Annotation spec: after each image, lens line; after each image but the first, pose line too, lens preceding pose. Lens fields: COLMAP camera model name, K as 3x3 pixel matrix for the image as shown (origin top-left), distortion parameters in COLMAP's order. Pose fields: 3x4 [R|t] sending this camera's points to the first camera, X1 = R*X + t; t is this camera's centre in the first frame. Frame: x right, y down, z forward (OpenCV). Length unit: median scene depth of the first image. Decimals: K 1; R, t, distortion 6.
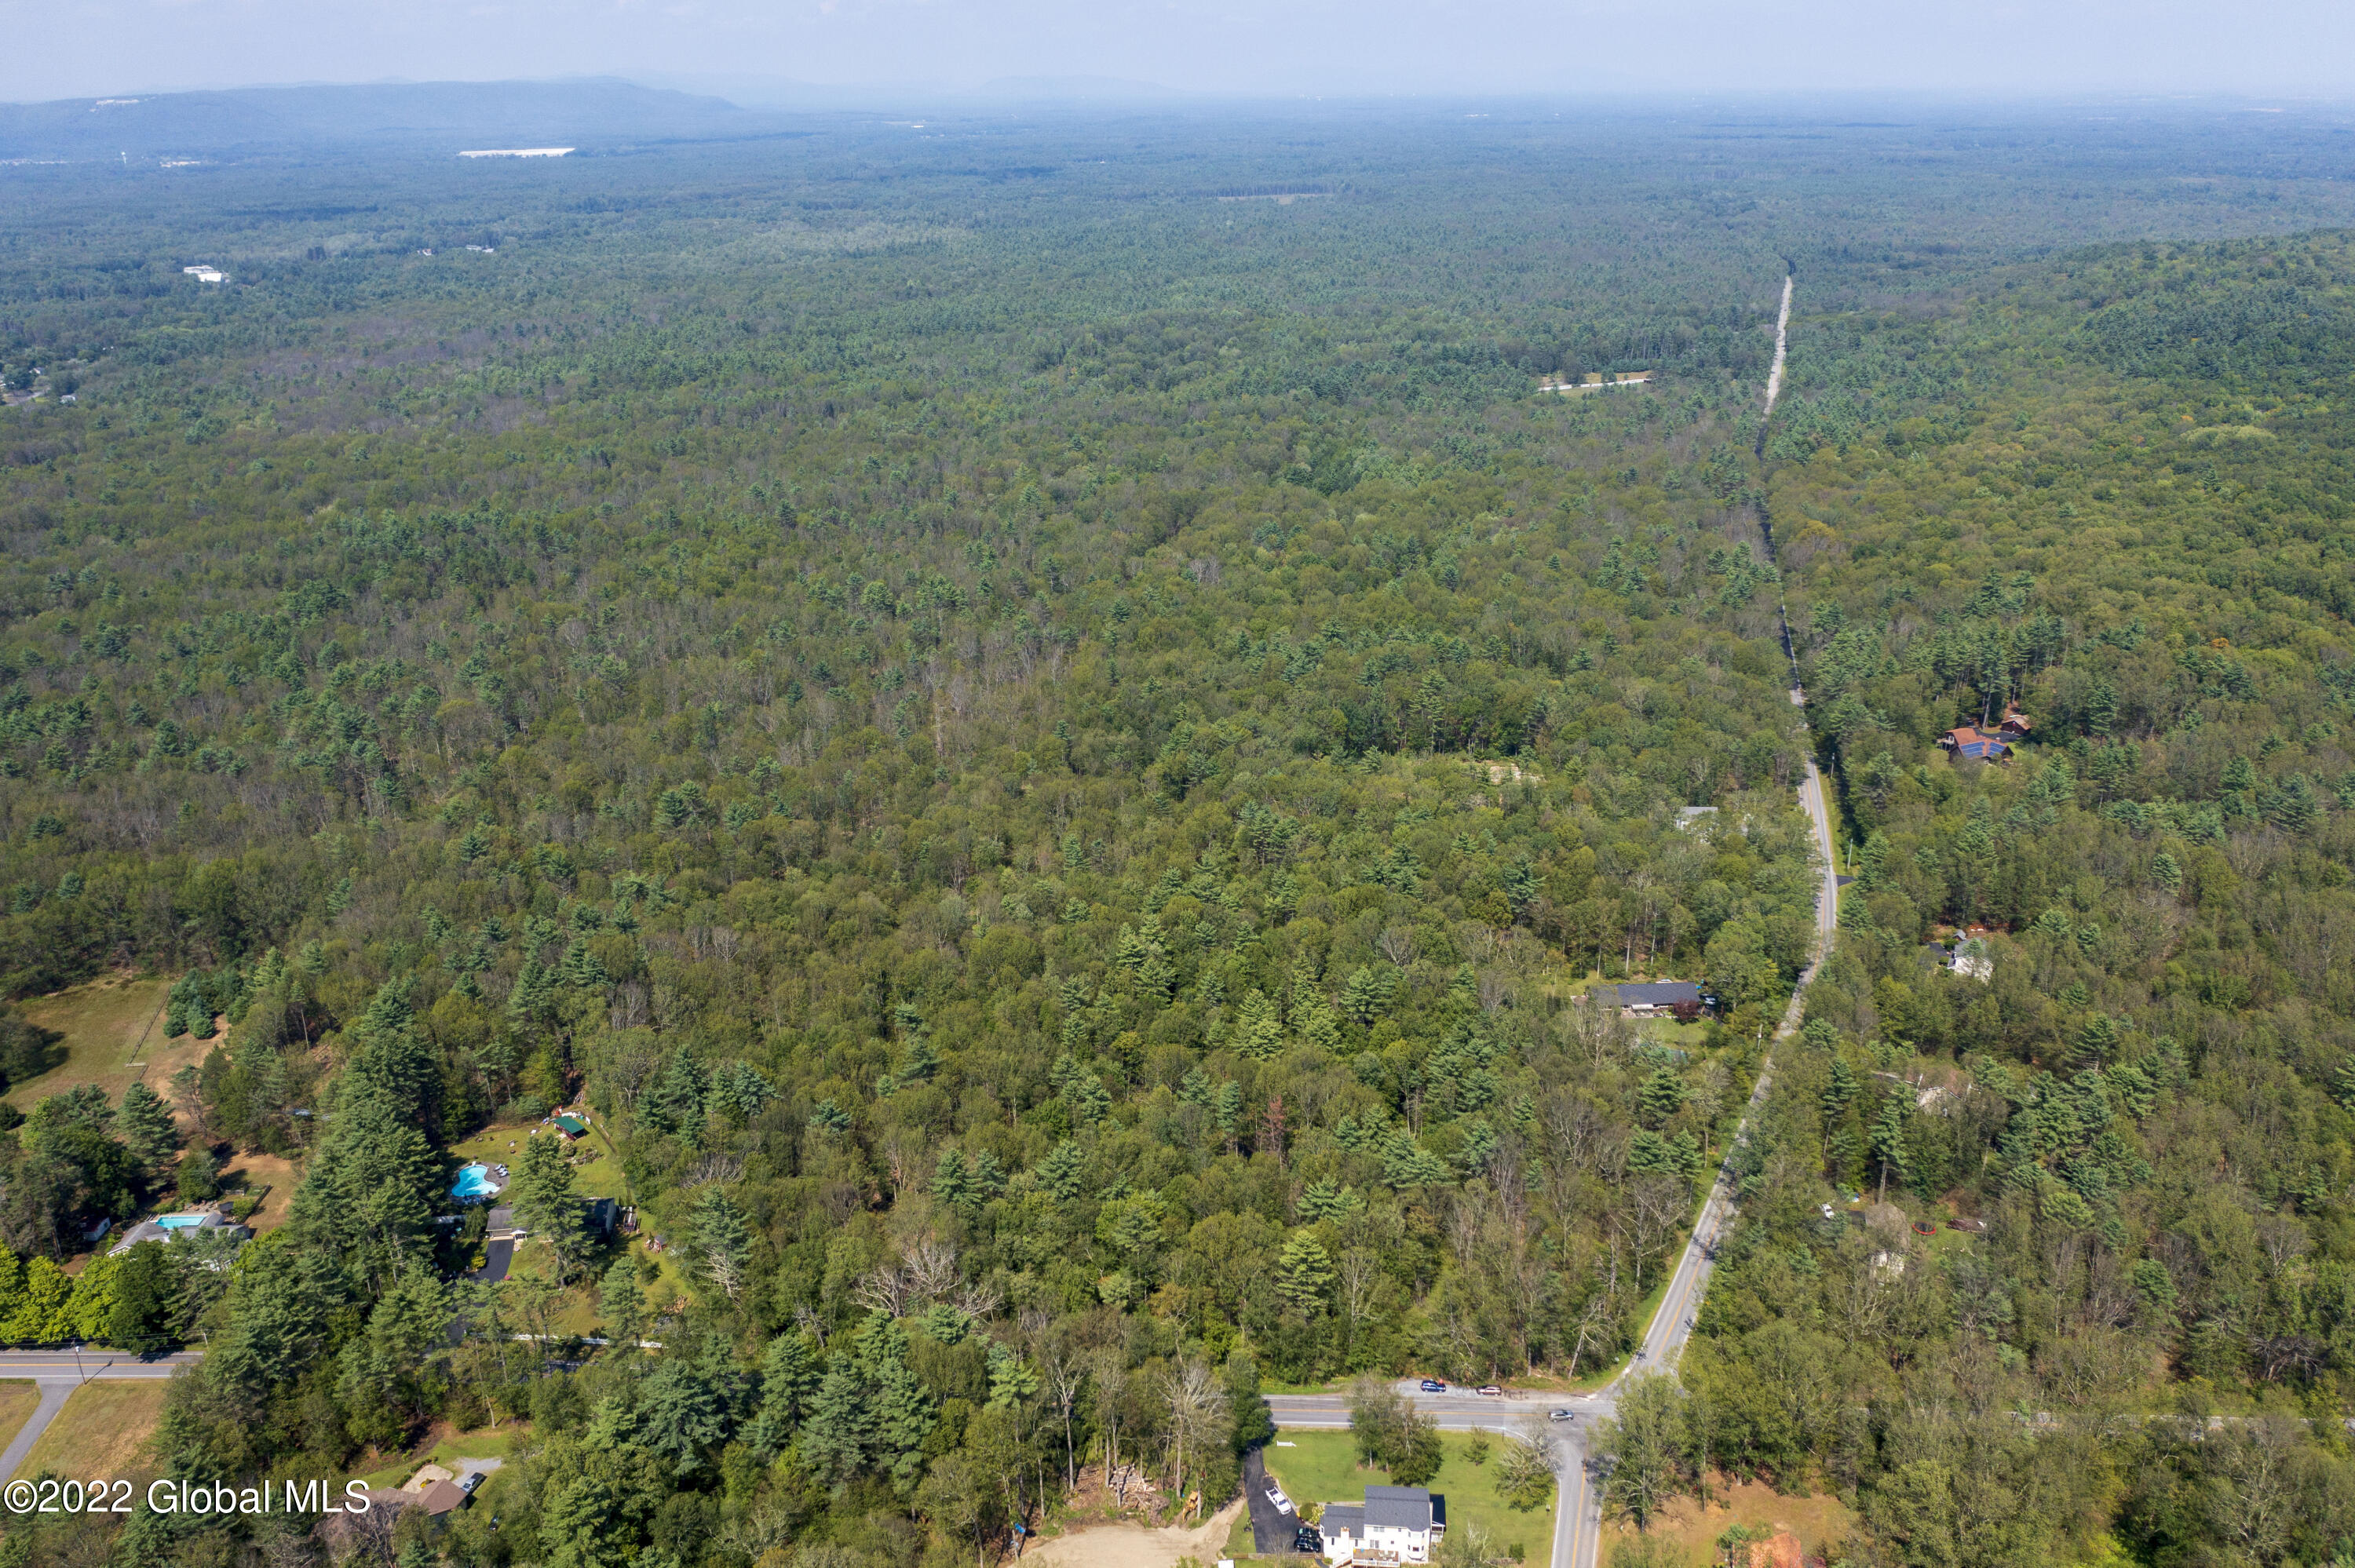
lens RADIAL K [[1869.6, 0, 1163.4], [0, 1869.6, 783.5], [0, 0, 1]] dist [-0.010576, -0.011063]
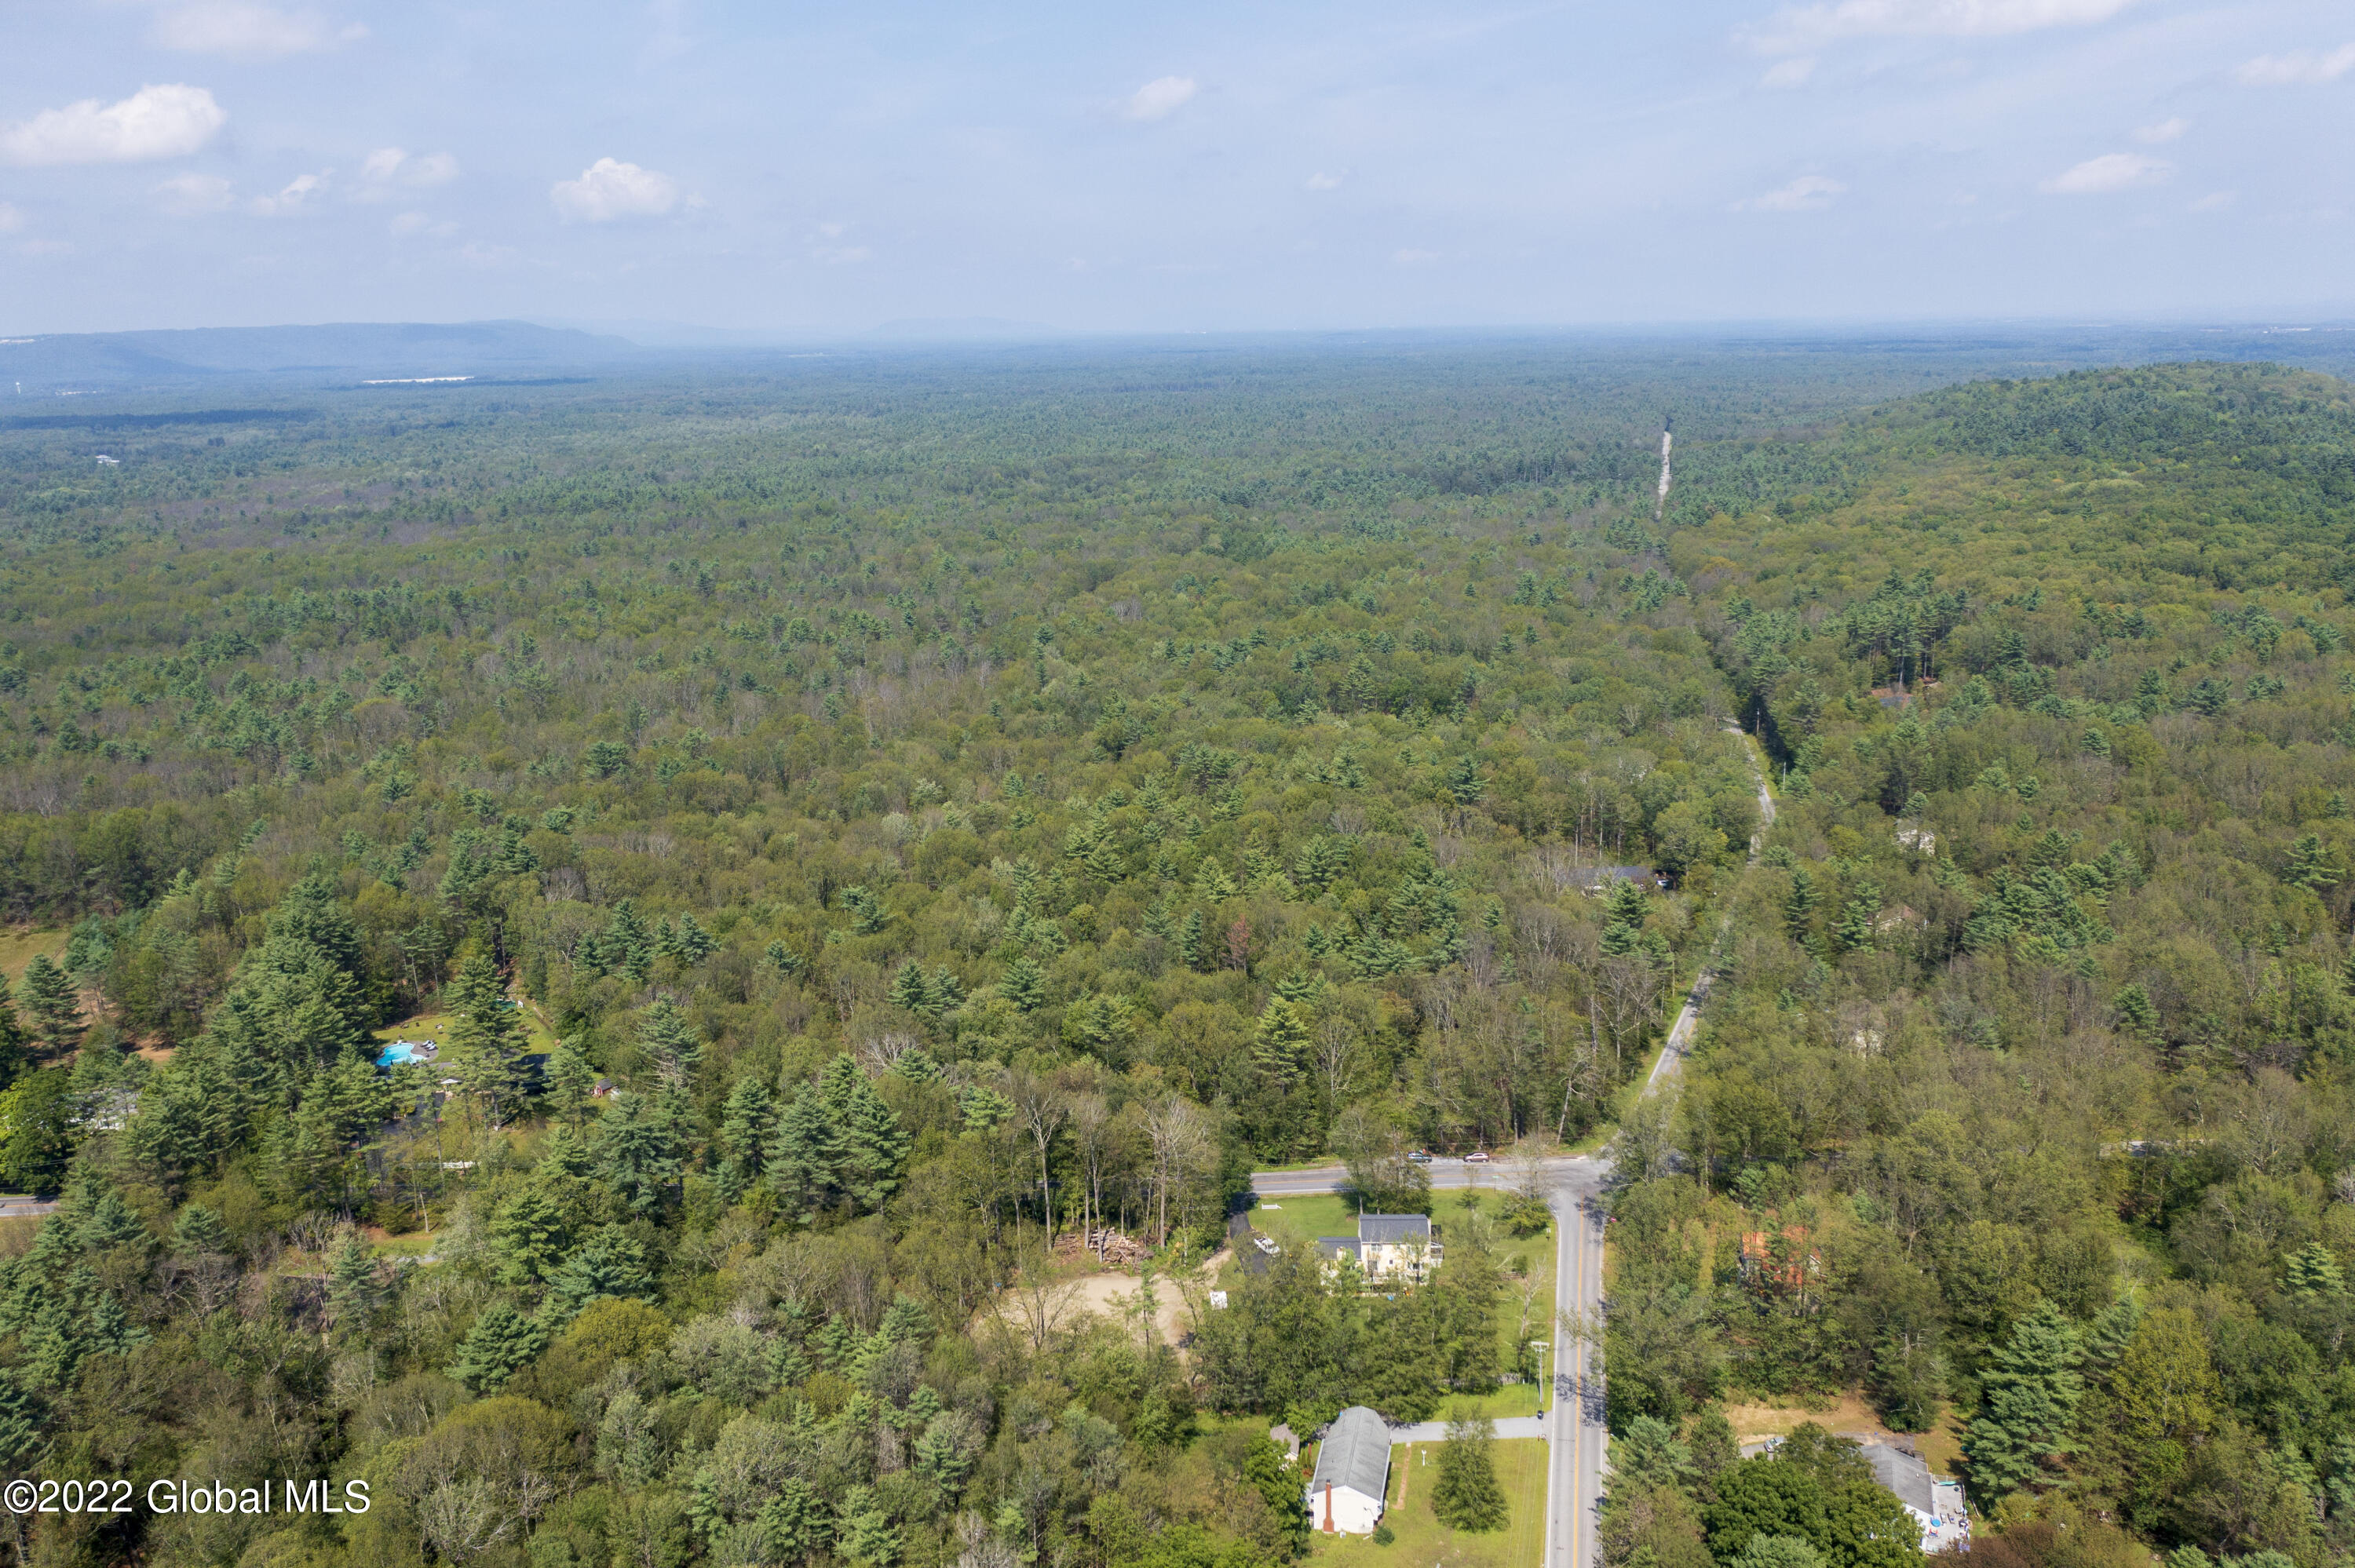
lens RADIAL K [[1869.6, 0, 1164.4], [0, 1869.6, 786.4], [0, 0, 1]] dist [-0.010576, -0.011063]
pose [[0.998277, -0.021820, 0.054467, -0.028073], [0.028127, 0.992632, -0.117858, 0.194358], [-0.051494, 0.119187, 0.991536, 0.019928]]
